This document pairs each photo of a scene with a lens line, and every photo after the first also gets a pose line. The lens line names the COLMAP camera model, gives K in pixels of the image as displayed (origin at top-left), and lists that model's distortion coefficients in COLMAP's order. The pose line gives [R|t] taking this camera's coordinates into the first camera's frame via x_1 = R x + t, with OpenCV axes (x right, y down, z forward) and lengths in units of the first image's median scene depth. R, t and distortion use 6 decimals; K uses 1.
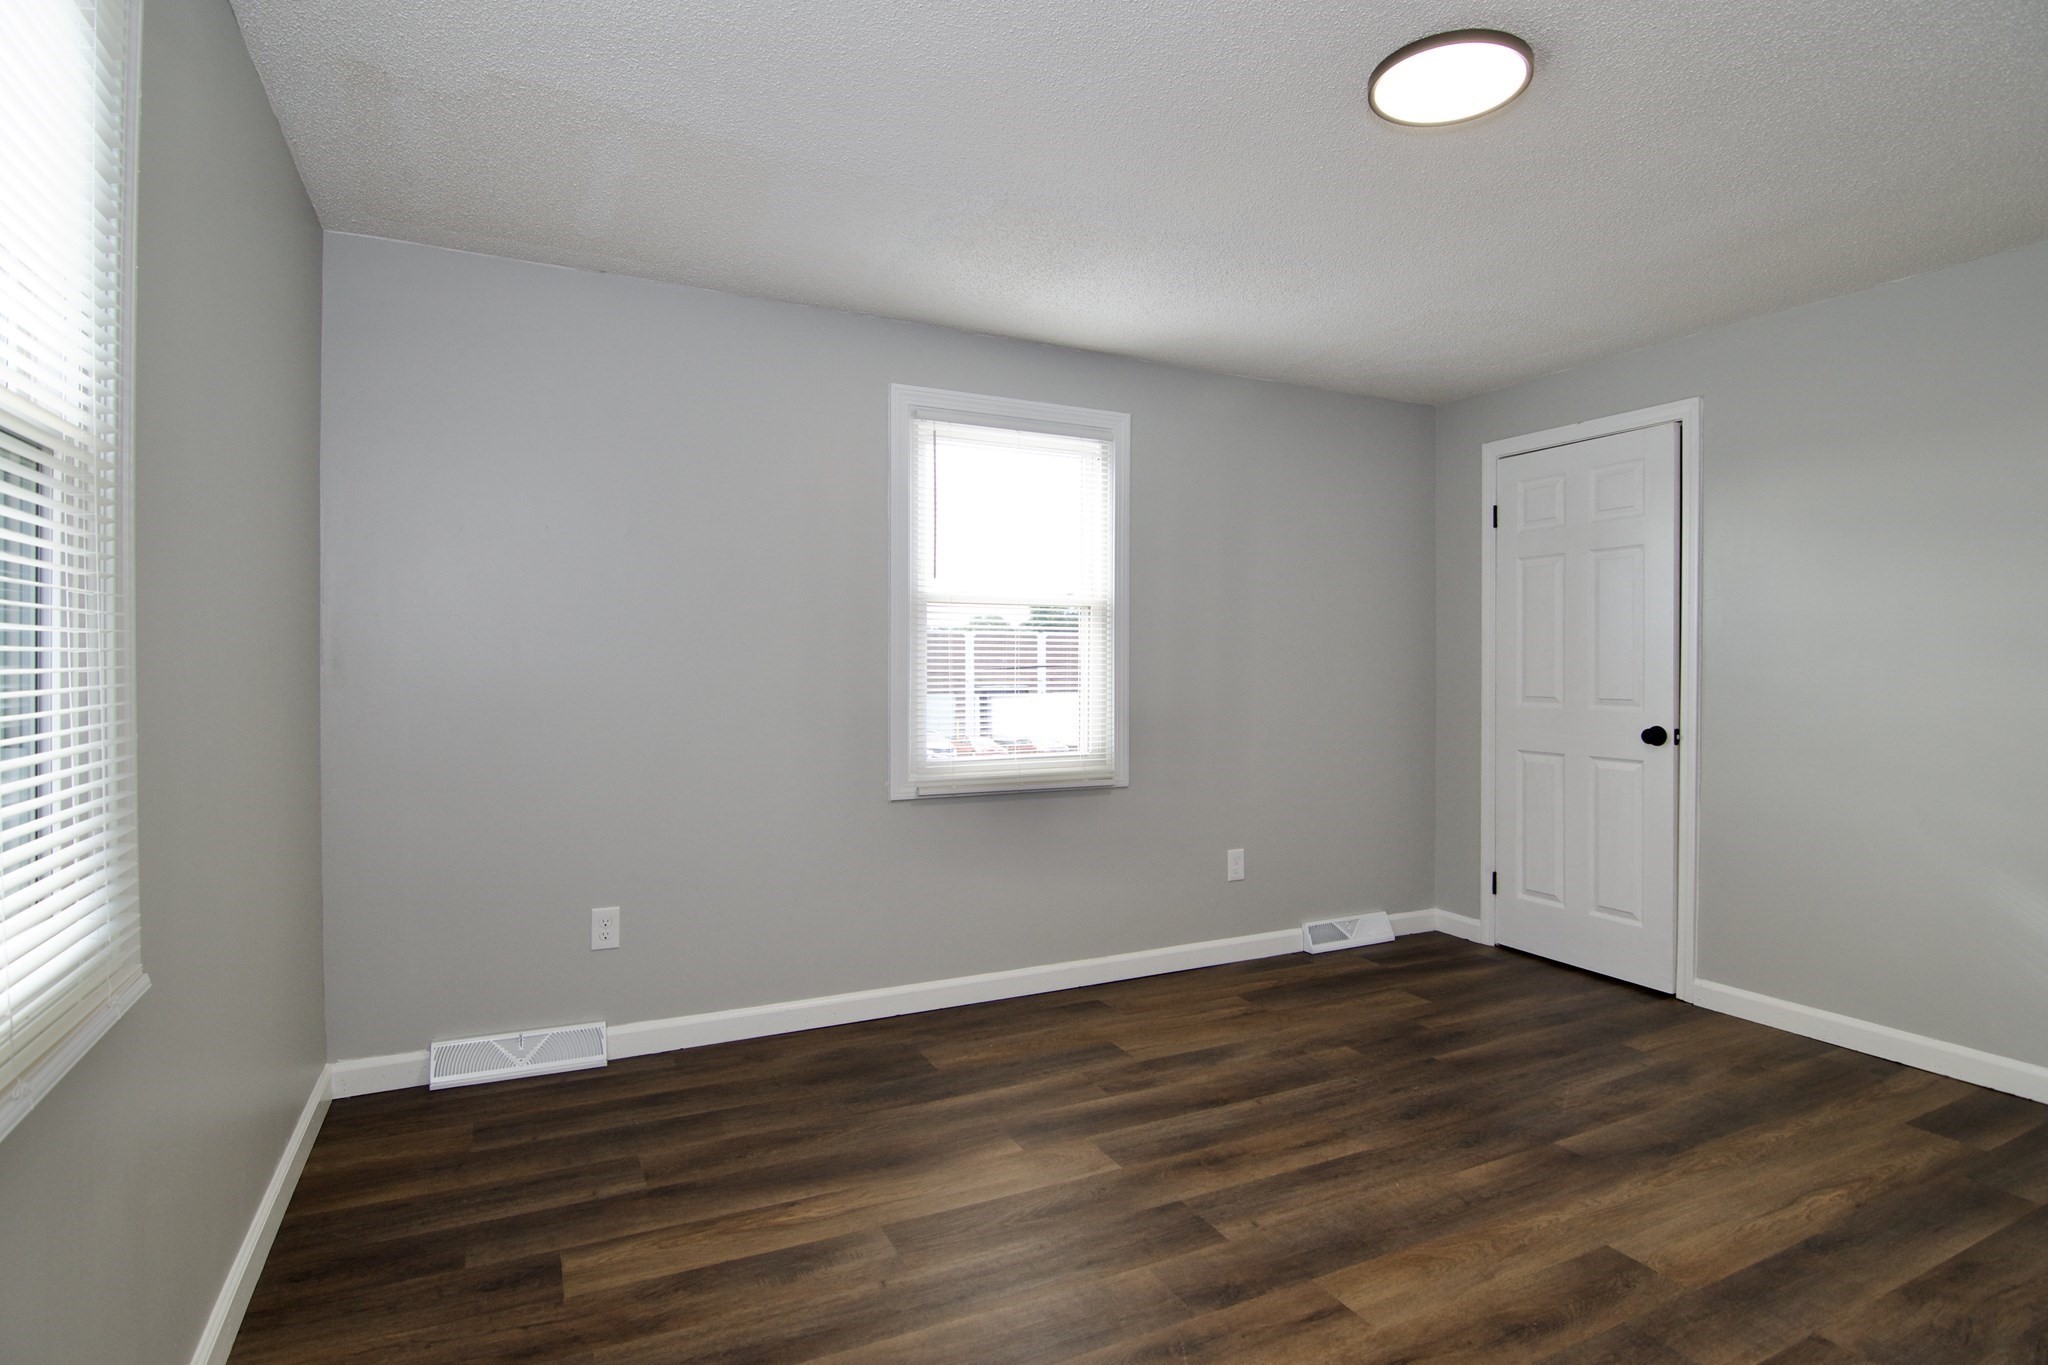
lens RADIAL K [[1043.0, 0, 1022.2], [0, 1043.0, 669.6], [0, 0, 1]] dist [-0.002871, -0.011657]
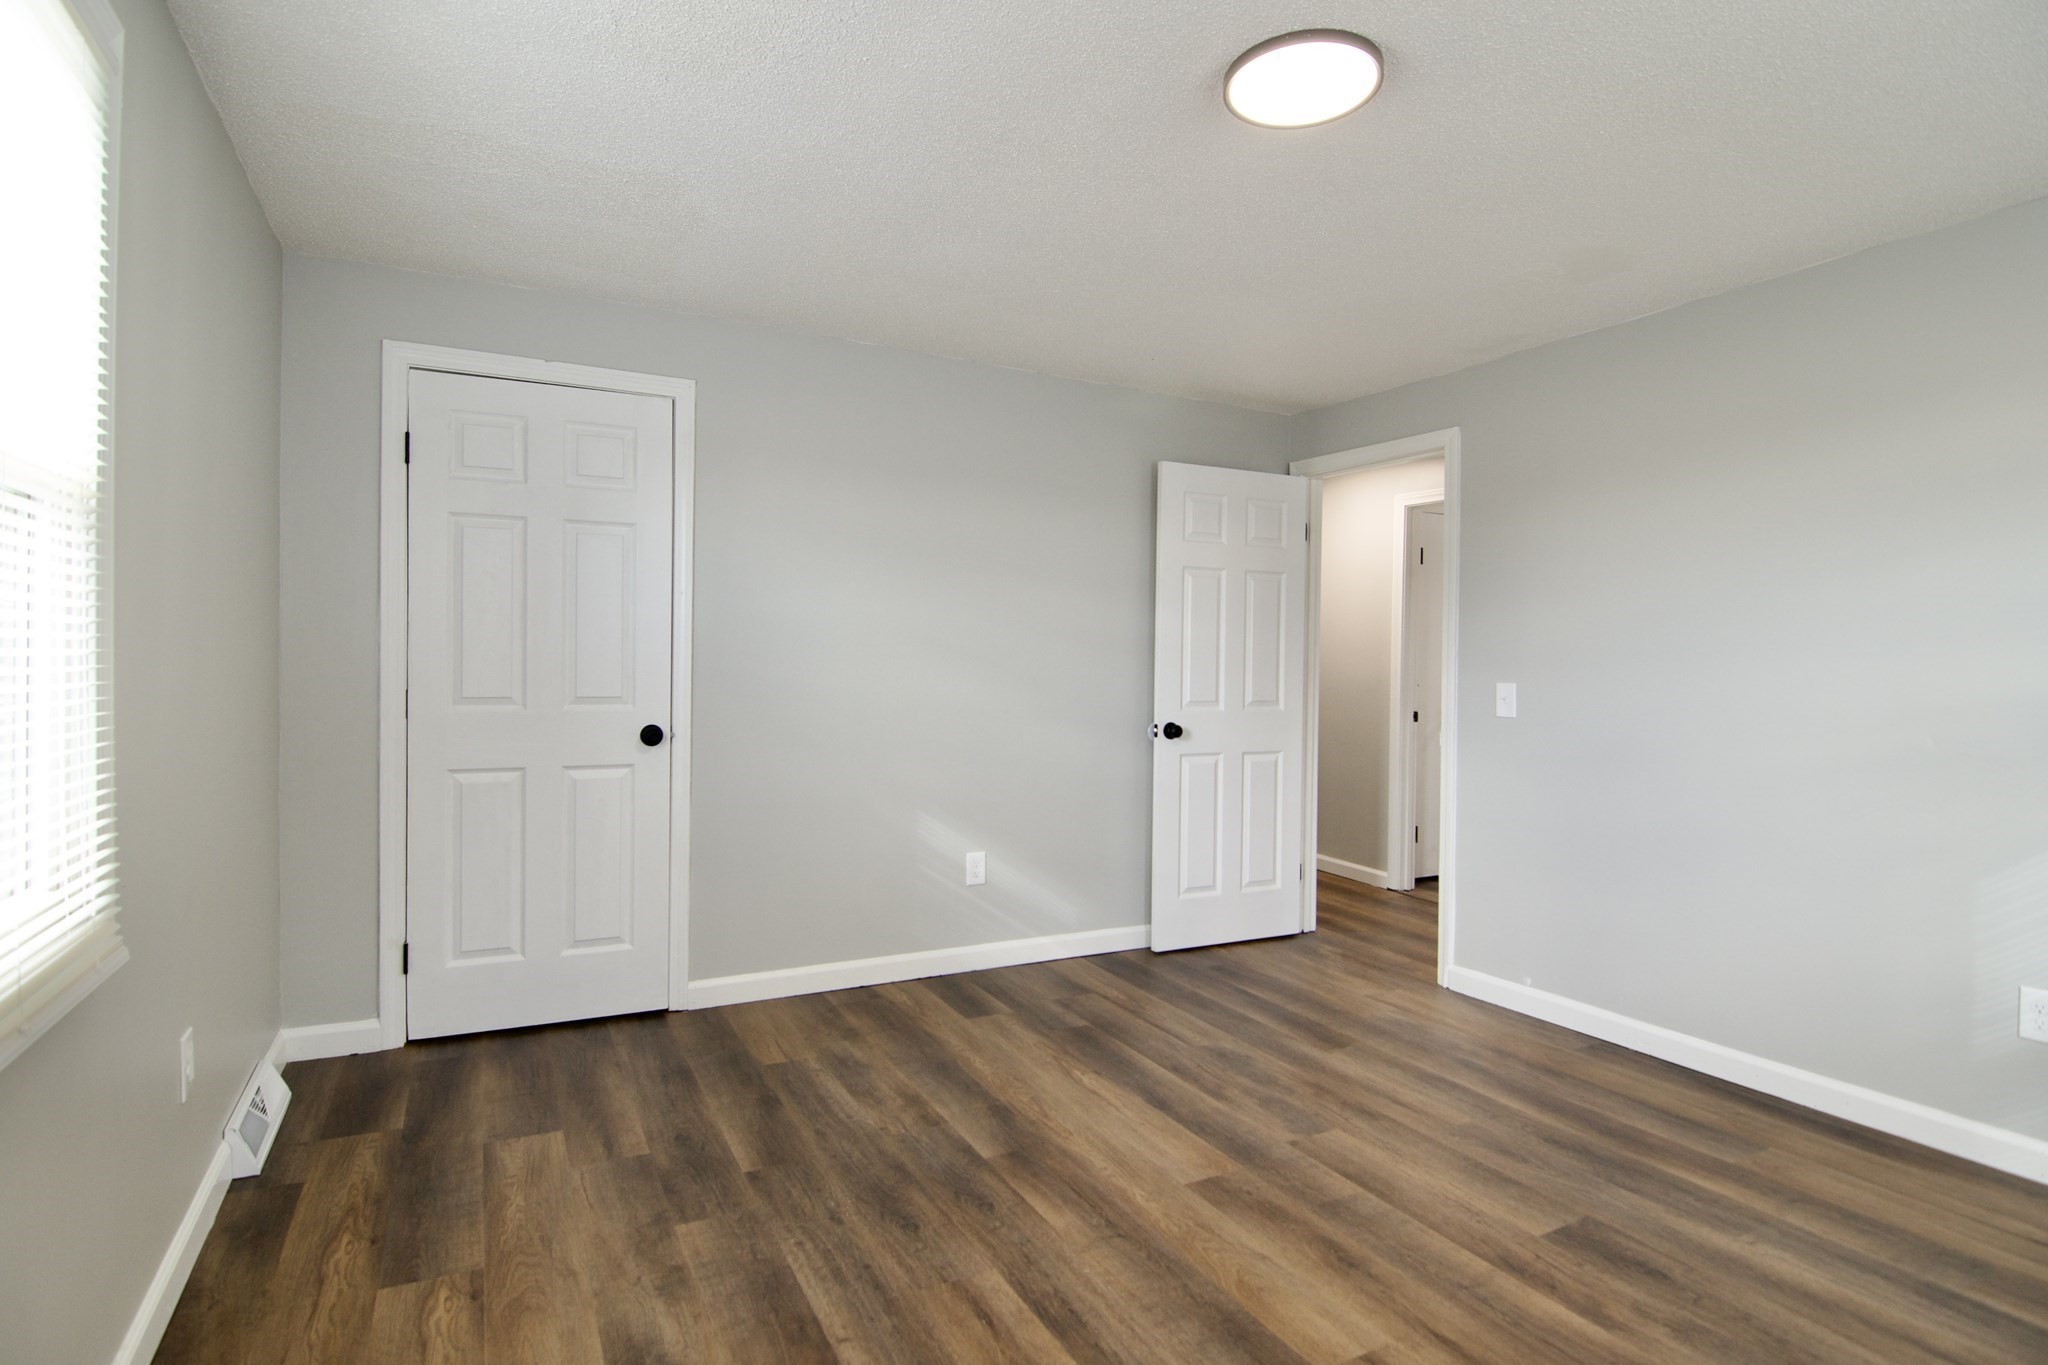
lens RADIAL K [[1043.0, 0, 1022.2], [0, 1043.0, 669.6], [0, 0, 1]] dist [-0.002871, -0.011657]
pose [[-0.021337, -0.009581, 0.999726, -0.366491], [-0.007313, 0.999929, 0.009427, -0.006240], [-0.999746, -0.007110, -0.021405, 0.801331]]
